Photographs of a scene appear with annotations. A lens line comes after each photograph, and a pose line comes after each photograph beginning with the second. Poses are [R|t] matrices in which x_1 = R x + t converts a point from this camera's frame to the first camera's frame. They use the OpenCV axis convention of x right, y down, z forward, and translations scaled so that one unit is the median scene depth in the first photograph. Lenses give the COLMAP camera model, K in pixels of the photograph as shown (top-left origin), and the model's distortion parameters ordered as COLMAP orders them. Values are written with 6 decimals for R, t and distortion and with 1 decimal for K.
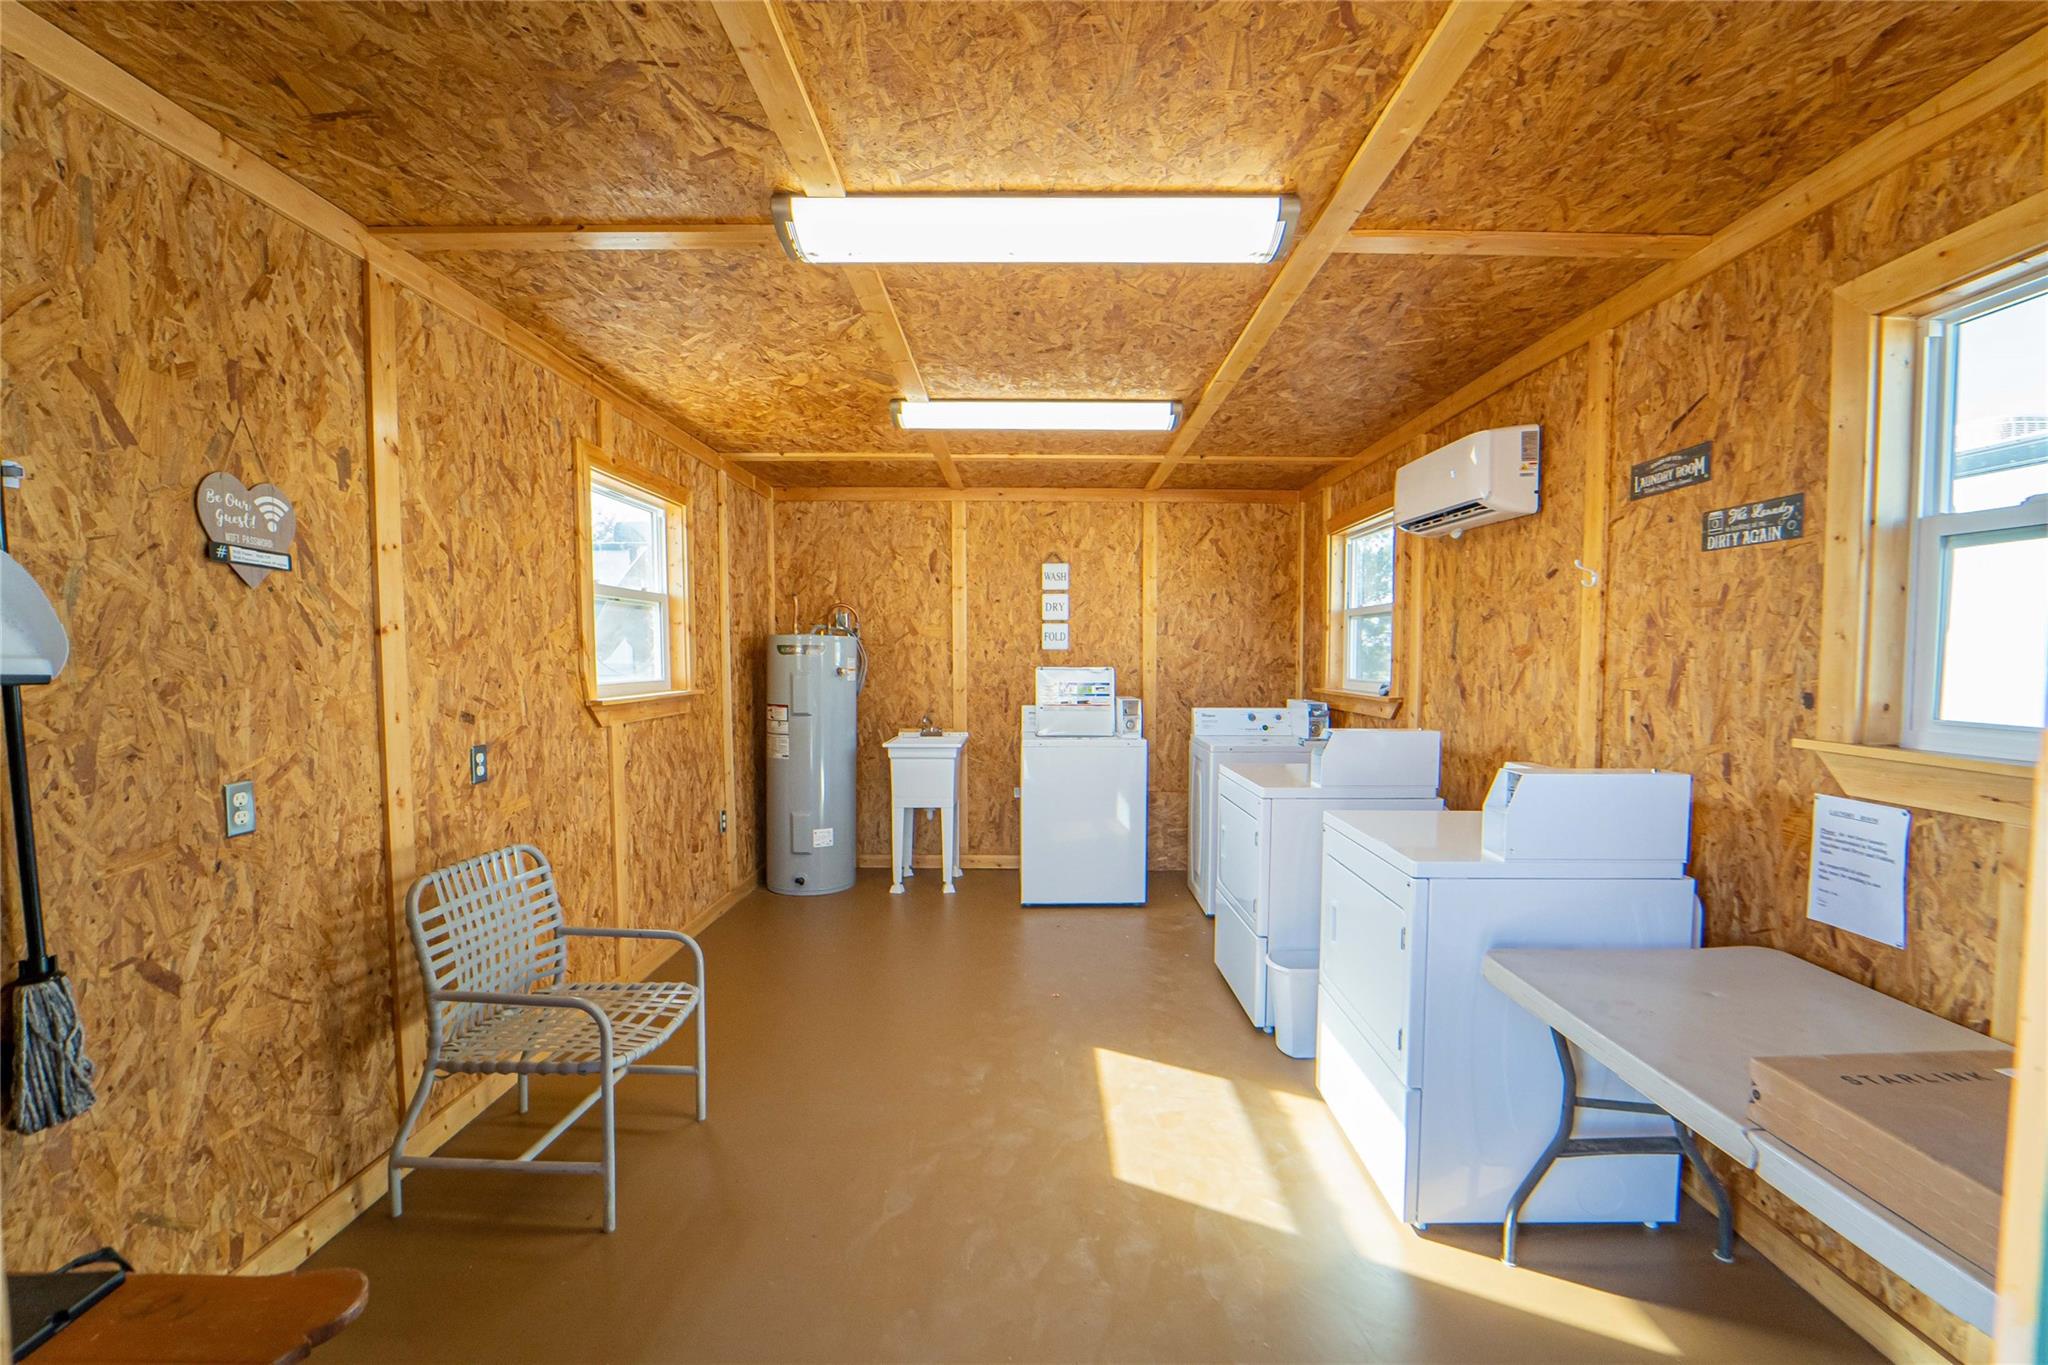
lens RADIAL K [[841.1, 0, 1032.6], [0, 841.1, 694.5], [0, 0, 1]] dist [-0.020681, -0.000321]
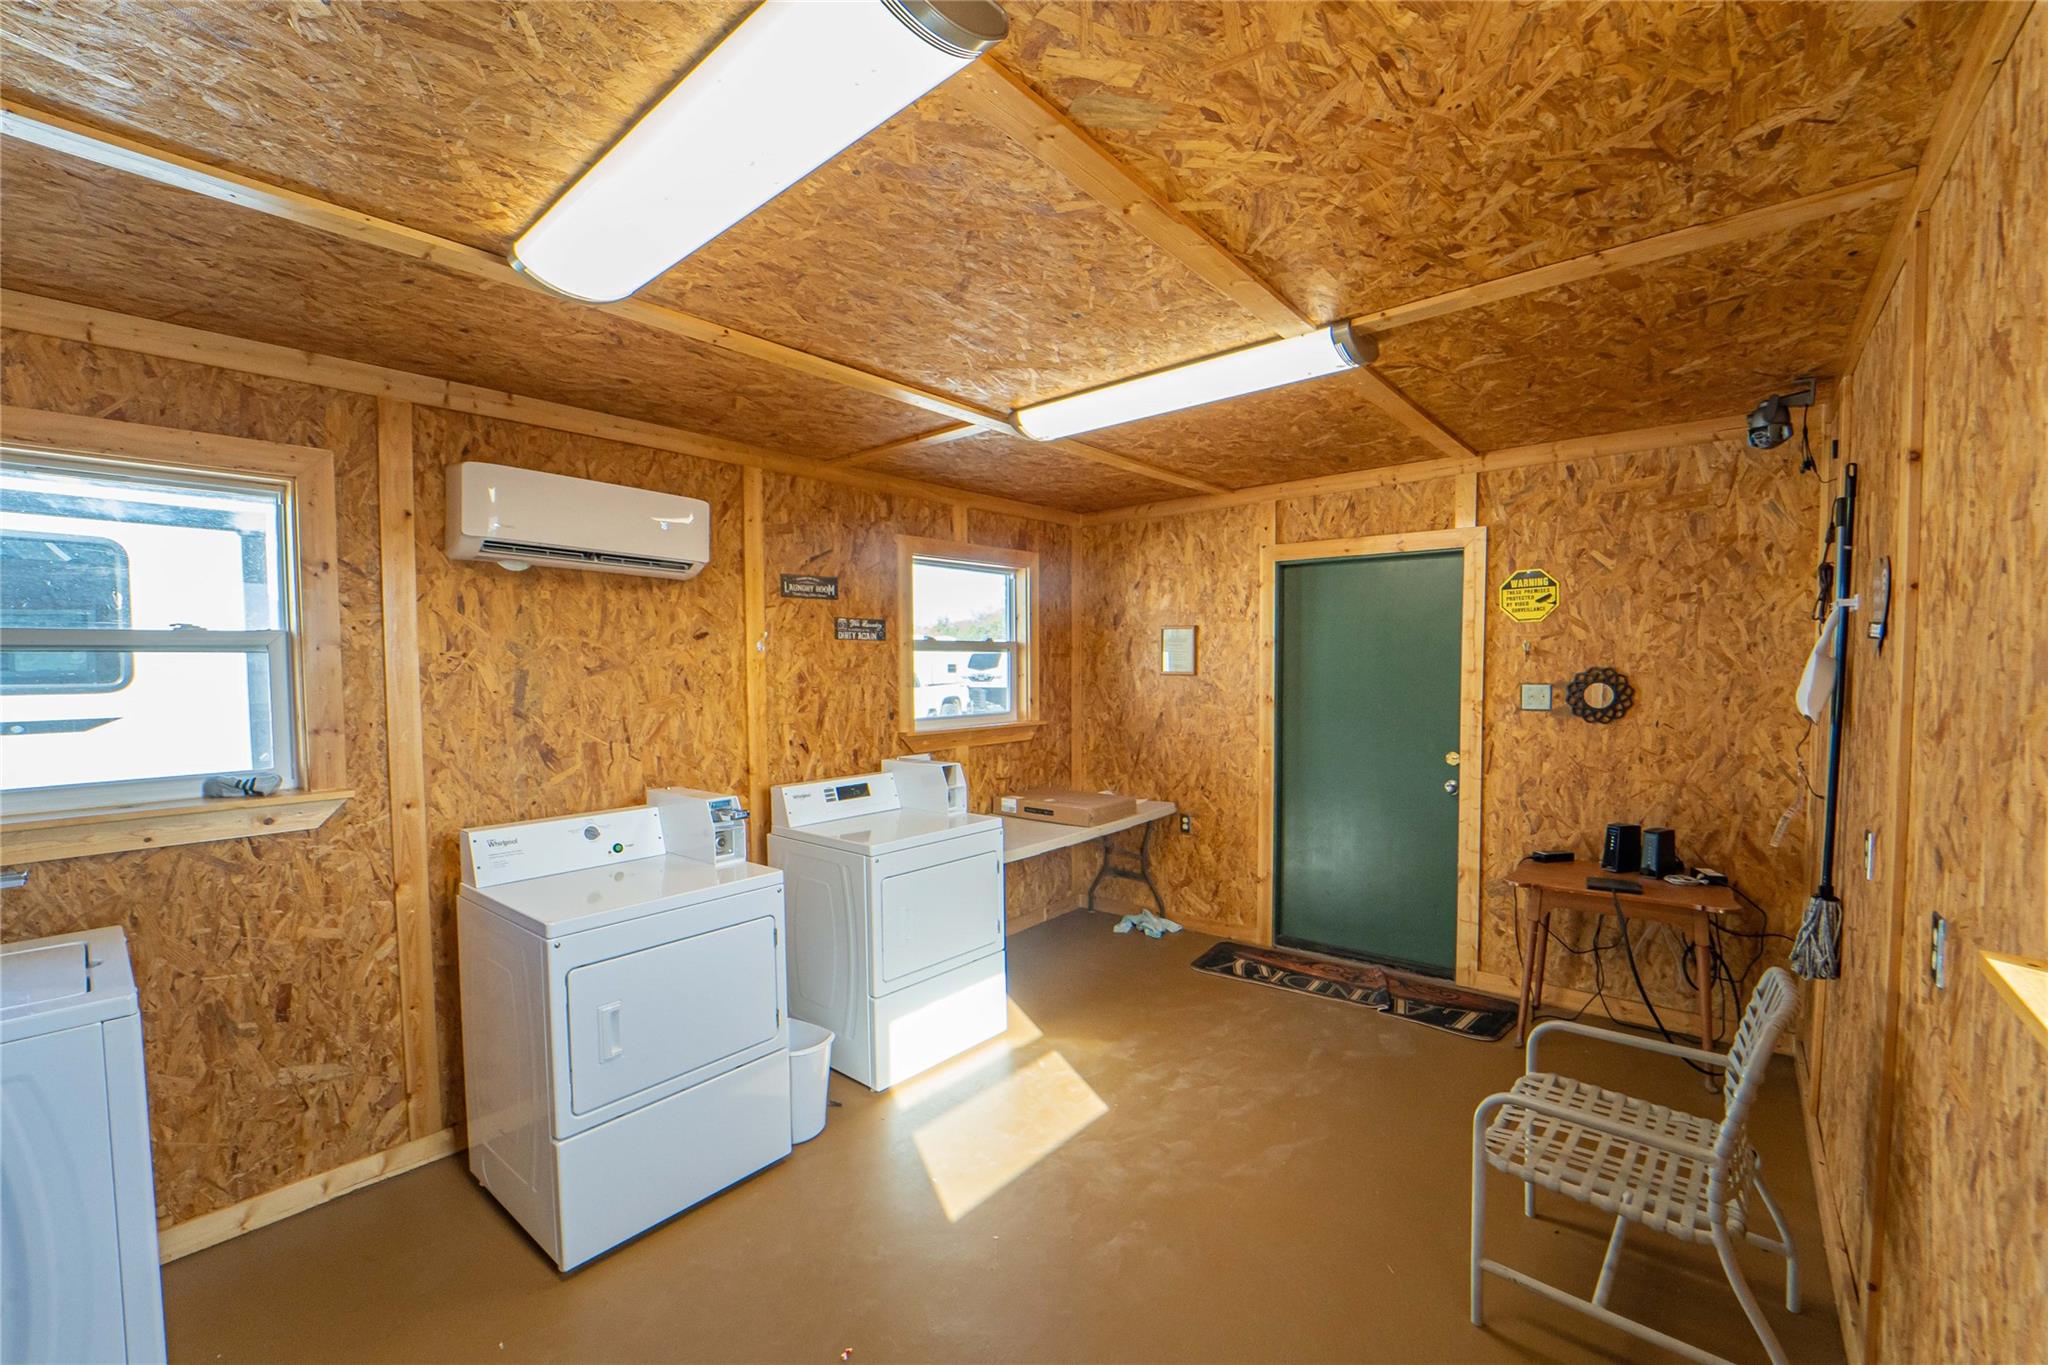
lens RADIAL K [[841.1, 0, 1032.6], [0, 841.1, 694.5], [0, 0, 1]] dist [-0.020681, -0.000321]
pose [[-0.771815, -0.017006, 0.635620, -0.595388], [0.039503, 0.996429, 0.074627, -0.156755], [-0.634619, 0.082707, -0.768387, 1.929013]]
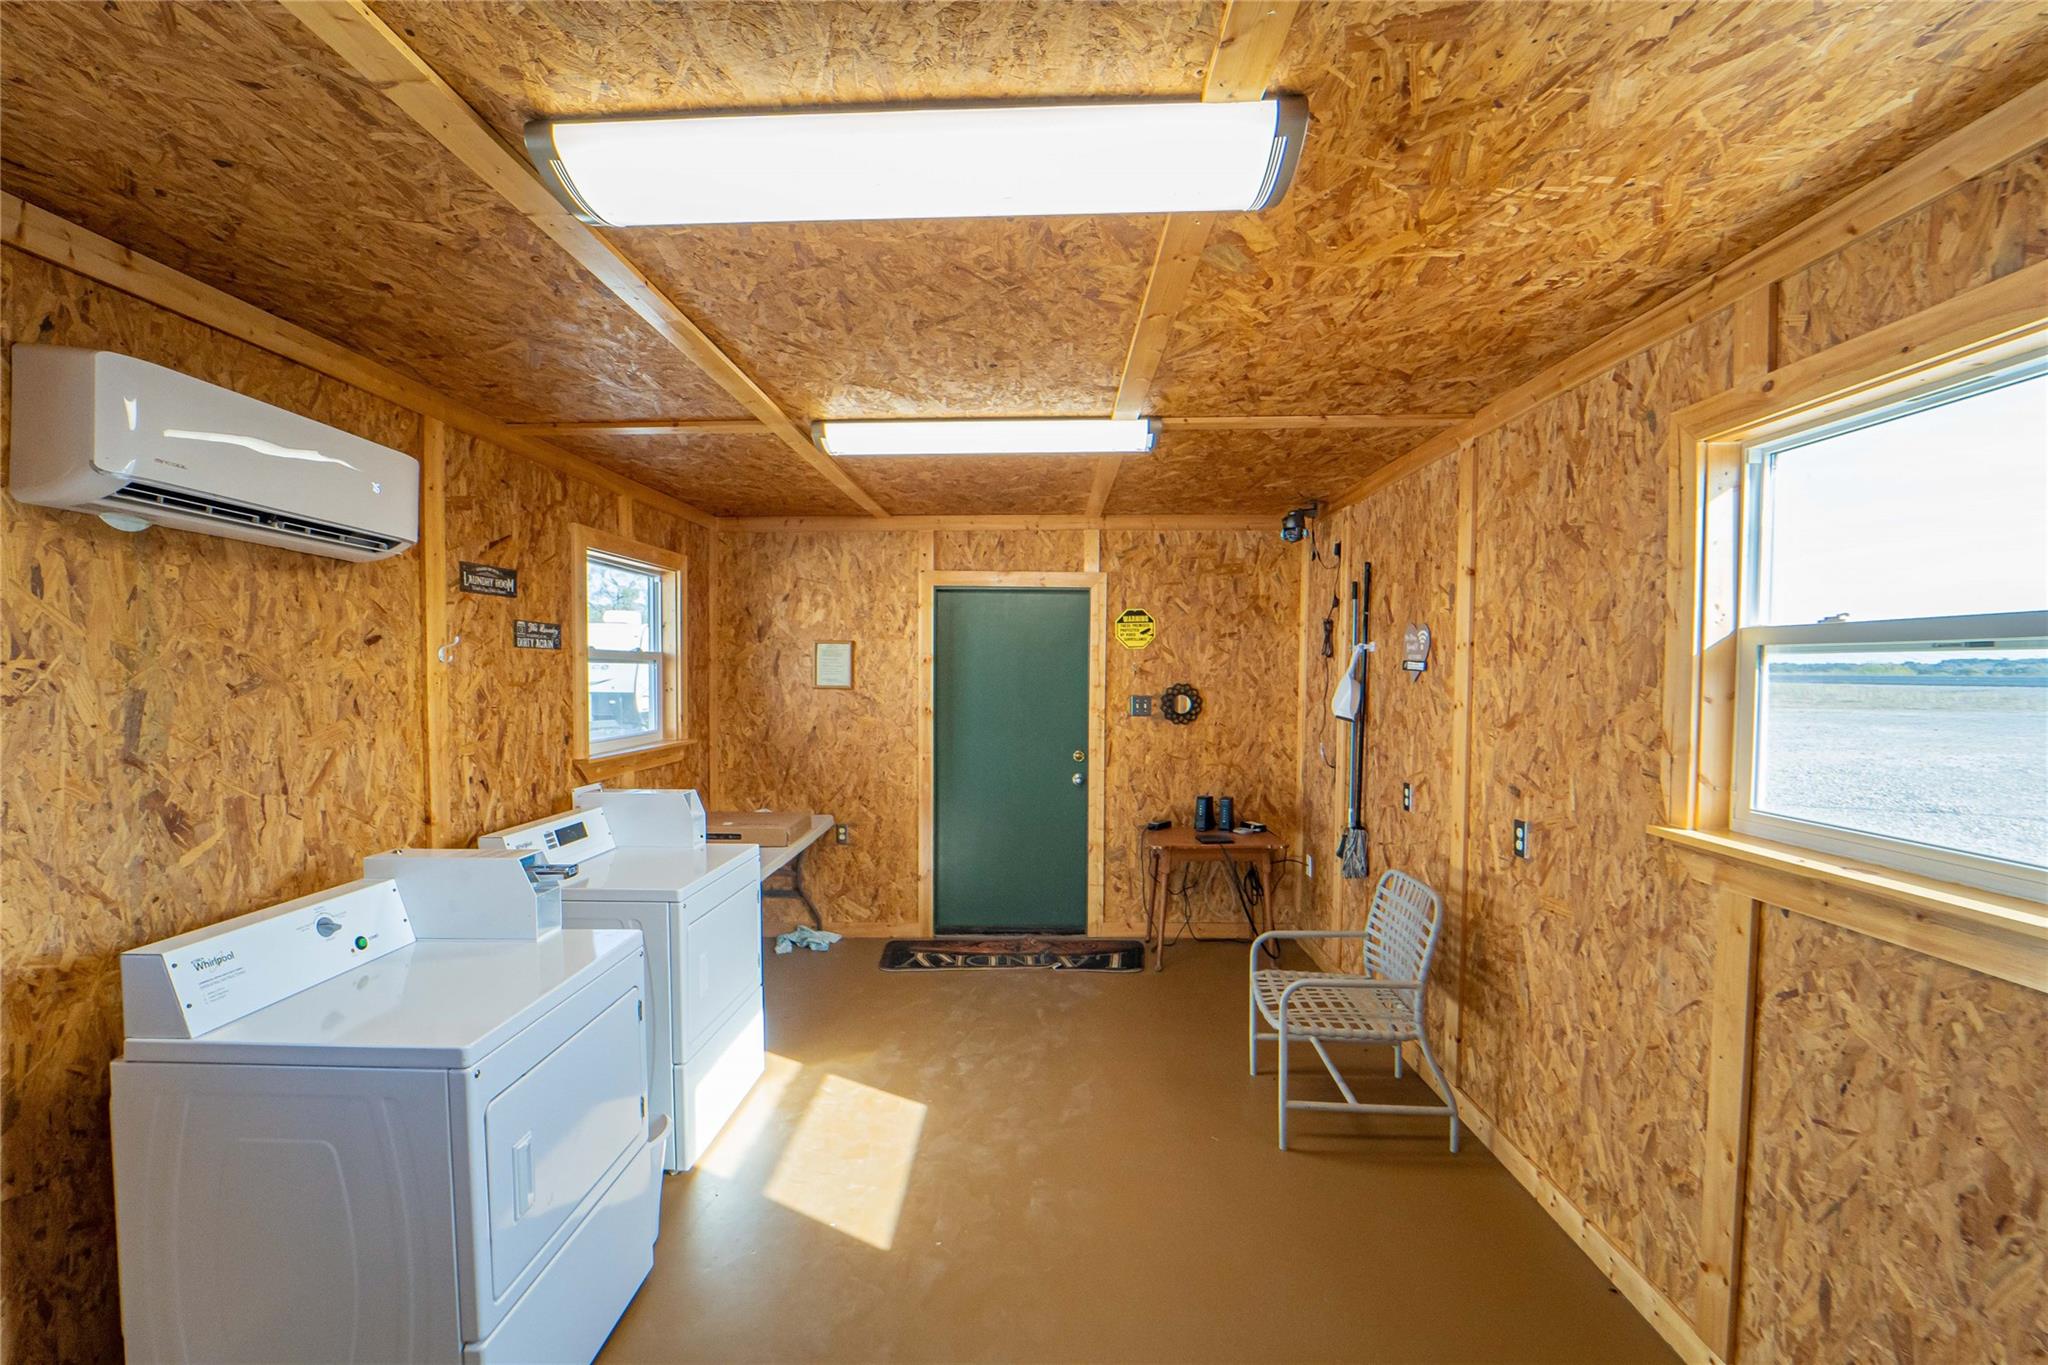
lens RADIAL K [[841.1, 0, 1032.6], [0, 841.1, 694.5], [0, 0, 1]] dist [-0.020681, -0.000321]
pose [[-0.999947, -0.003676, 0.009649, -0.079950], [-0.002914, 0.996959, 0.077872, -0.186886], [-0.009905, 0.077839, -0.996917, 2.199663]]
